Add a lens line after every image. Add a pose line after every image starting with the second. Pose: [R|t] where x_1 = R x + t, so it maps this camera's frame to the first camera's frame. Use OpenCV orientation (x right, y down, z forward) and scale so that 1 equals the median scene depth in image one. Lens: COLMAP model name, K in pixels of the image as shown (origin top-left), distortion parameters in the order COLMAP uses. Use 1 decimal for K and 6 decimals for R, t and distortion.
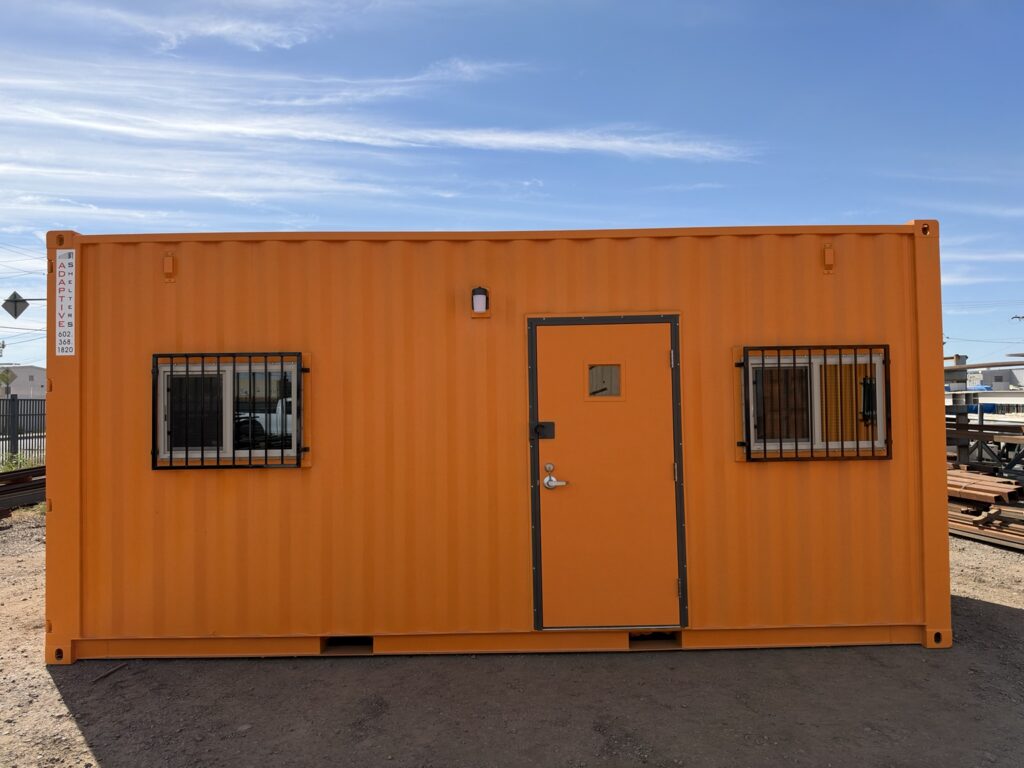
lens RADIAL K [[744.0, 0, 509.4], [0, 744.0, 386.2], [0, 0, 1]] dist [0.003526, -0.004767]
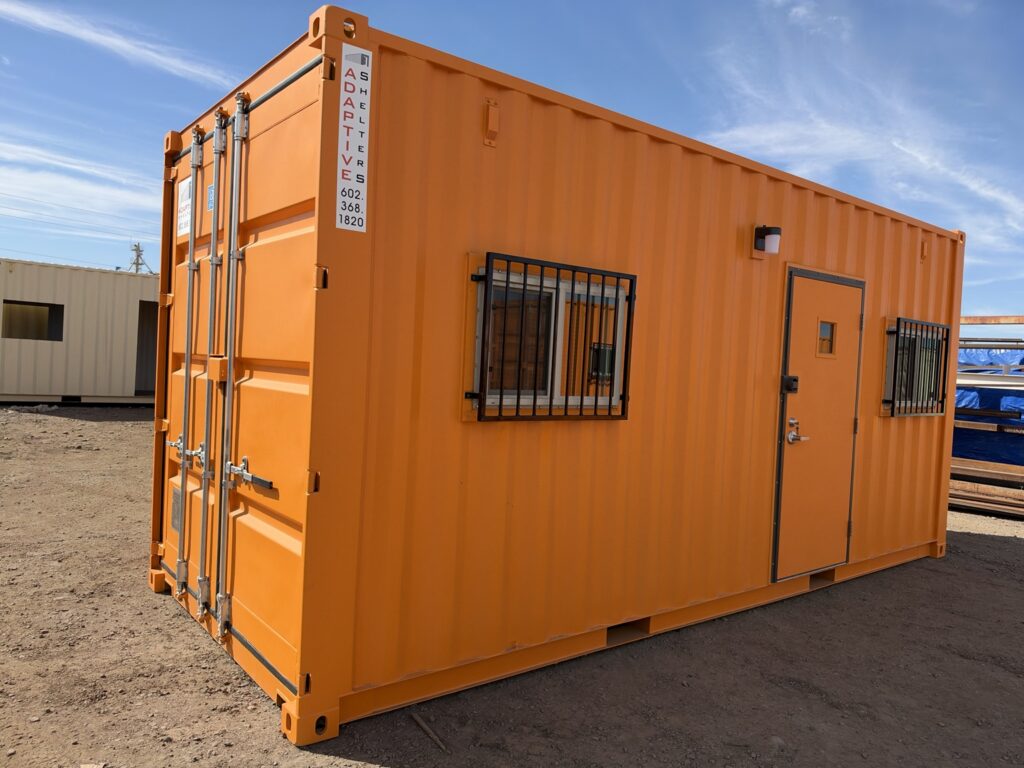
lens RADIAL K [[744.0, 0, 508.1], [0, 744.0, 389.7], [0, 0, 1]] dist [0.003526, -0.004767]
pose [[0.786238, 0.028228, 0.617279, -0.855724], [-0.073348, 0.996157, 0.047870, 0.047166], [-0.613556, -0.082913, 0.785287, 0.447852]]
